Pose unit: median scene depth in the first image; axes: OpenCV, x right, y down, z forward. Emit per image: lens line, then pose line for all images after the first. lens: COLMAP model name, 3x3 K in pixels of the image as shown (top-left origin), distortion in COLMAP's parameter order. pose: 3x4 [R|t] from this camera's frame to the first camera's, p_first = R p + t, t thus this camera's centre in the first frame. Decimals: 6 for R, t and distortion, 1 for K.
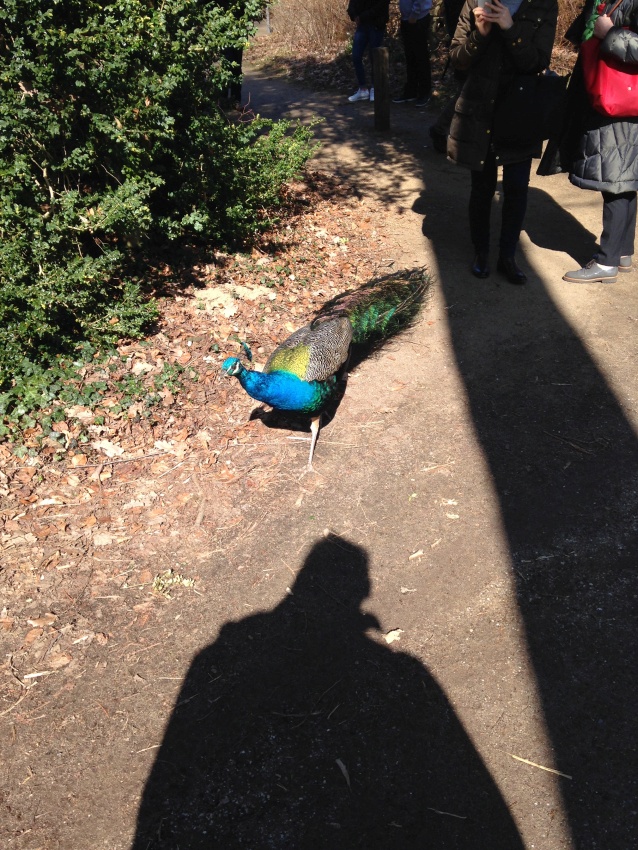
lens RADIAL K [[751.5, 0, 316.3], [0, 751.5, 423.7], [0, 0, 1]] dist [0.148195, -0.238093]
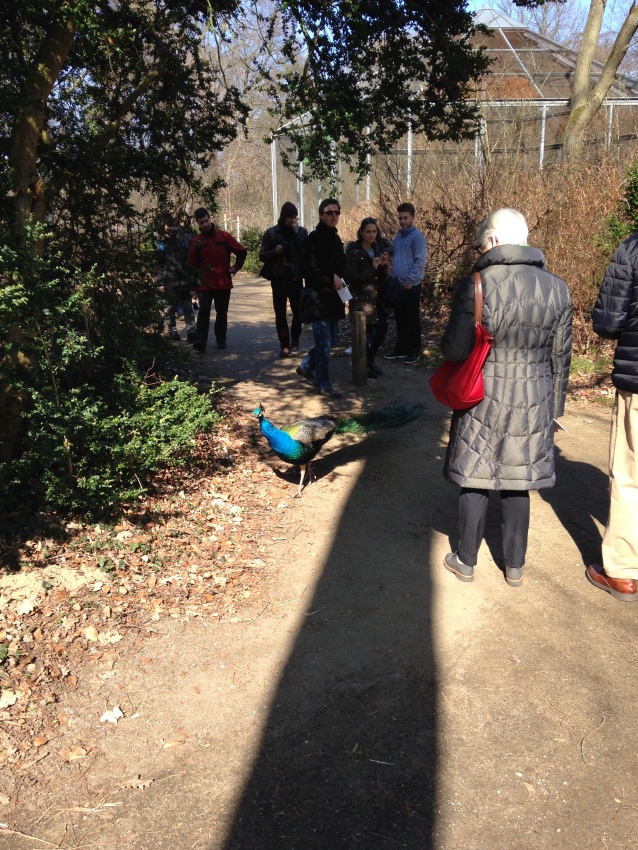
lens RADIAL K [[751.5, 0, 316.3], [0, 751.5, 423.7], [0, 0, 1]] dist [0.148195, -0.238093]
pose [[0.994651, 0.067039, -0.078587, 0.211772], [-0.086316, 0.957323, -0.275831, -0.113077], [0.056741, 0.281139, 0.957988, 0.126346]]
